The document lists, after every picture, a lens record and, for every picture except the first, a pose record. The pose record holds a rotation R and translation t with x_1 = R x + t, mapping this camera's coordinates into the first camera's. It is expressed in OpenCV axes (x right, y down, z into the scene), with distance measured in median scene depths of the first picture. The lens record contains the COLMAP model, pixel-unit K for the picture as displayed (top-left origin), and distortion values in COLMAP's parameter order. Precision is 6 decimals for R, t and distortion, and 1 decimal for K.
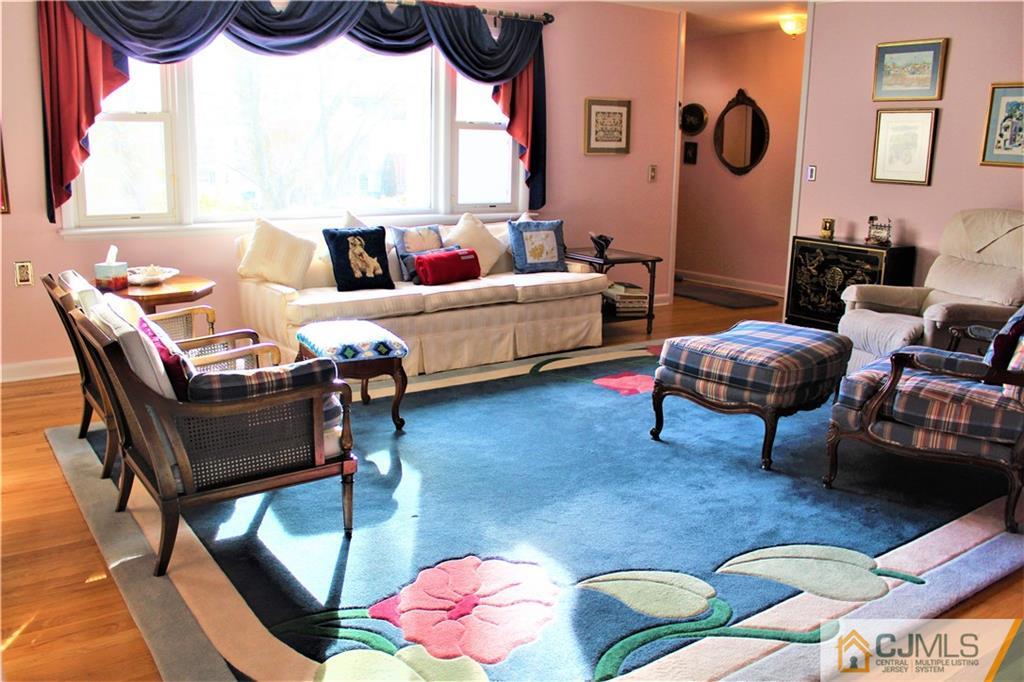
lens RADIAL K [[848.2, 0, 500.2], [0, 848.2, 341.1], [0, 0, 1]] dist [-0.150942, 0.135043]
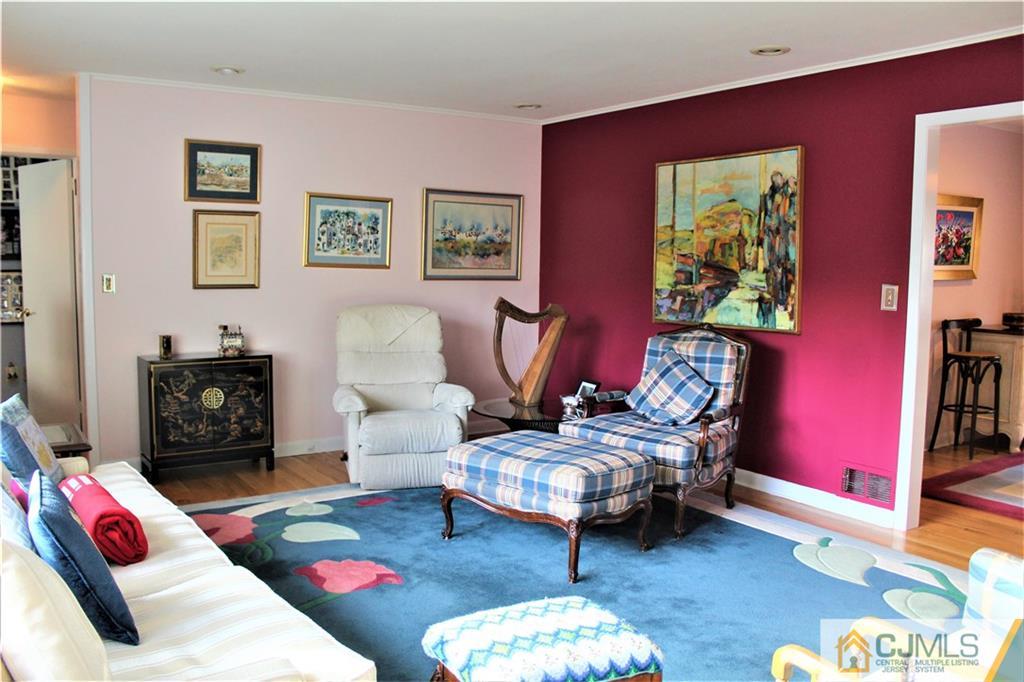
lens RADIAL K [[848.2, 0, 500.2], [0, 848.2, 341.1], [0, 0, 1]] dist [-0.150942, 0.135043]
pose [[0.018586, -0.121092, 0.992467, -0.484458], [0.206076, 0.971789, 0.114709, -0.182979], [-0.978359, 0.202392, 0.043016, 0.681349]]
